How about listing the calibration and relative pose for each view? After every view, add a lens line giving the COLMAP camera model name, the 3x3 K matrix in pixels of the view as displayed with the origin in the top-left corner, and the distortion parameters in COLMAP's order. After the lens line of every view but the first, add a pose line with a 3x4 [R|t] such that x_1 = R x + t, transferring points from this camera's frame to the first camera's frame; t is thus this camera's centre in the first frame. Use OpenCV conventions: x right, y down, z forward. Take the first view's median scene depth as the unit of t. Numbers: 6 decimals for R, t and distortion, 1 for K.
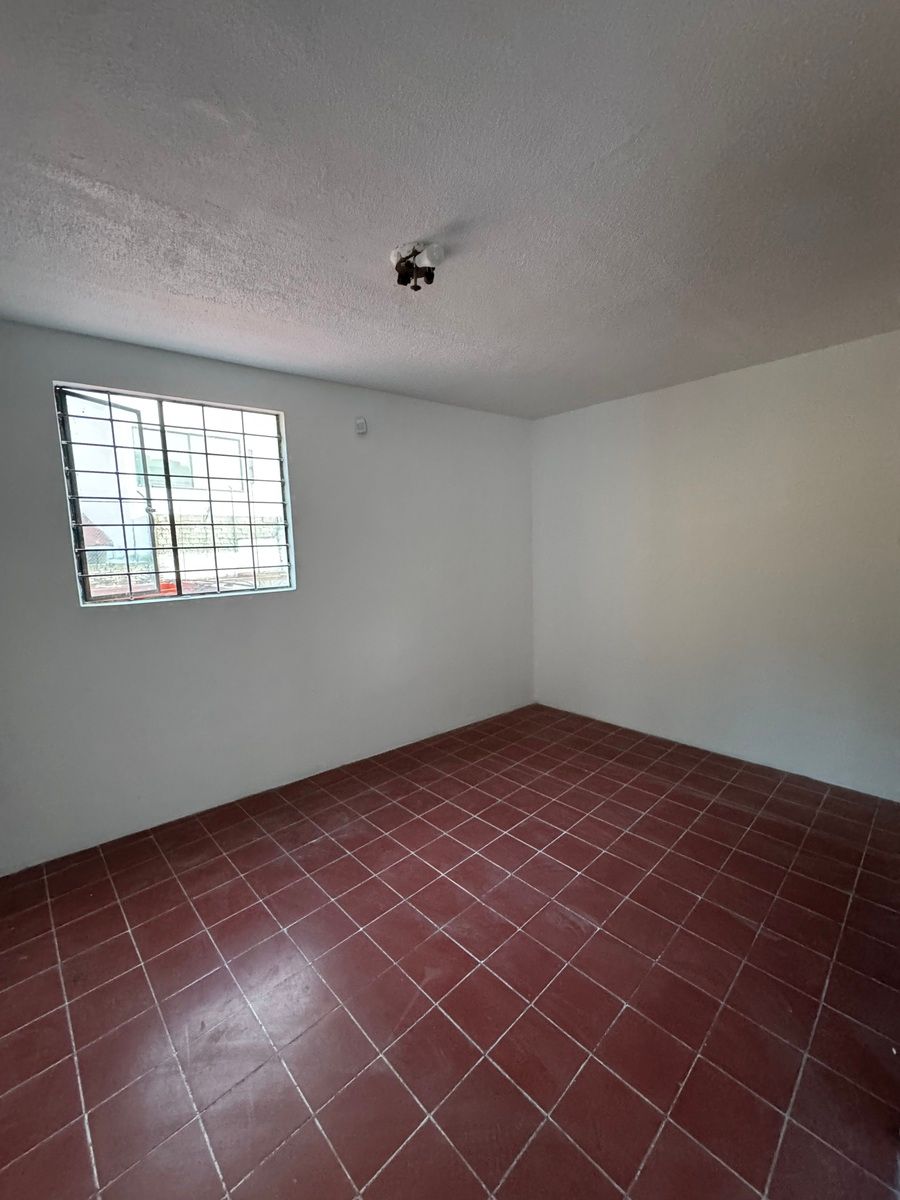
lens RADIAL K [[483.6, 0, 451.0], [0, 483.6, 601.4], [0, 0, 1]] dist [0.001003, 0.000353]
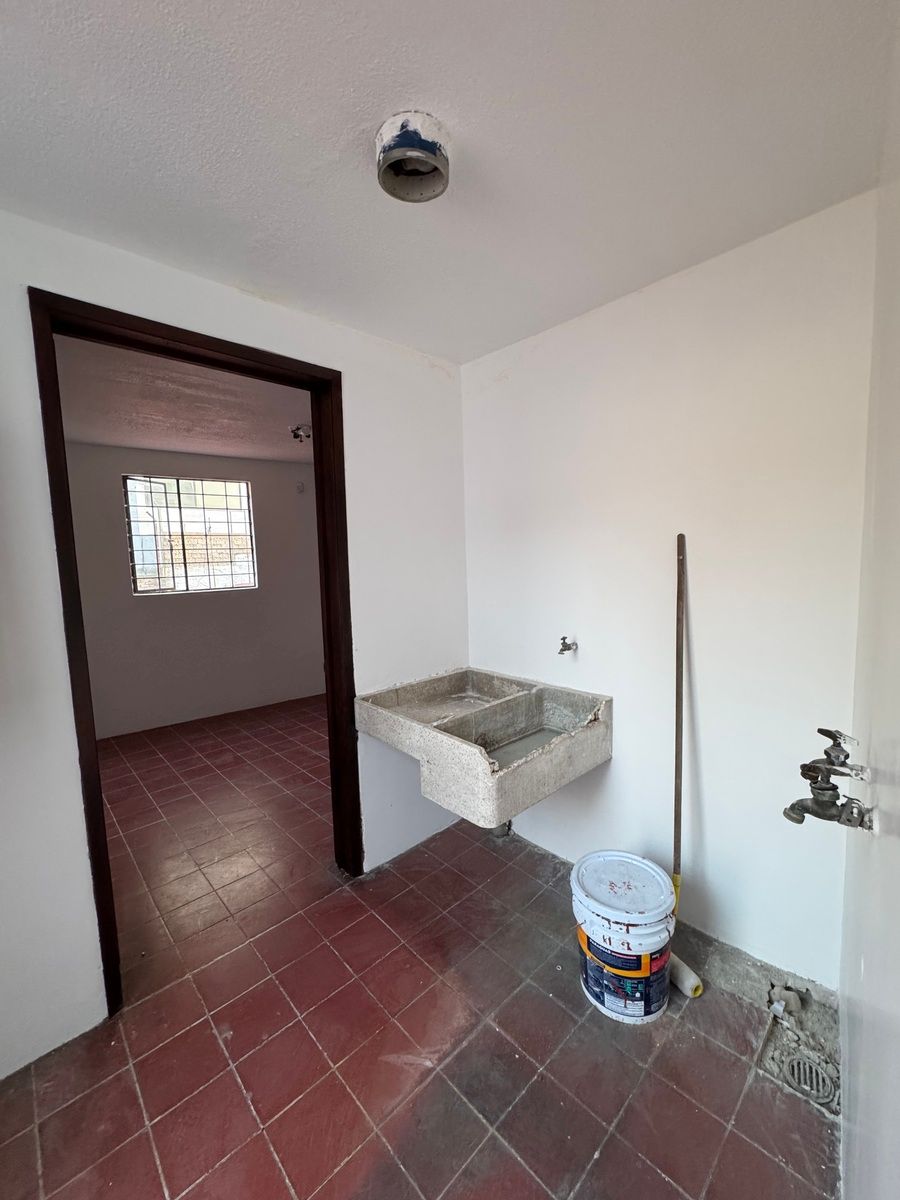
lens RADIAL K [[483.6, 0, 449.7], [0, 483.6, 599.1], [0, 0, 1]] dist [0.001003, 0.000353]
pose [[0.999984, -0.005491, -0.001364, 0.383375], [0.005434, 0.999252, -0.038299, 0.091455], [0.001574, 0.038291, 0.999265, -0.733012]]
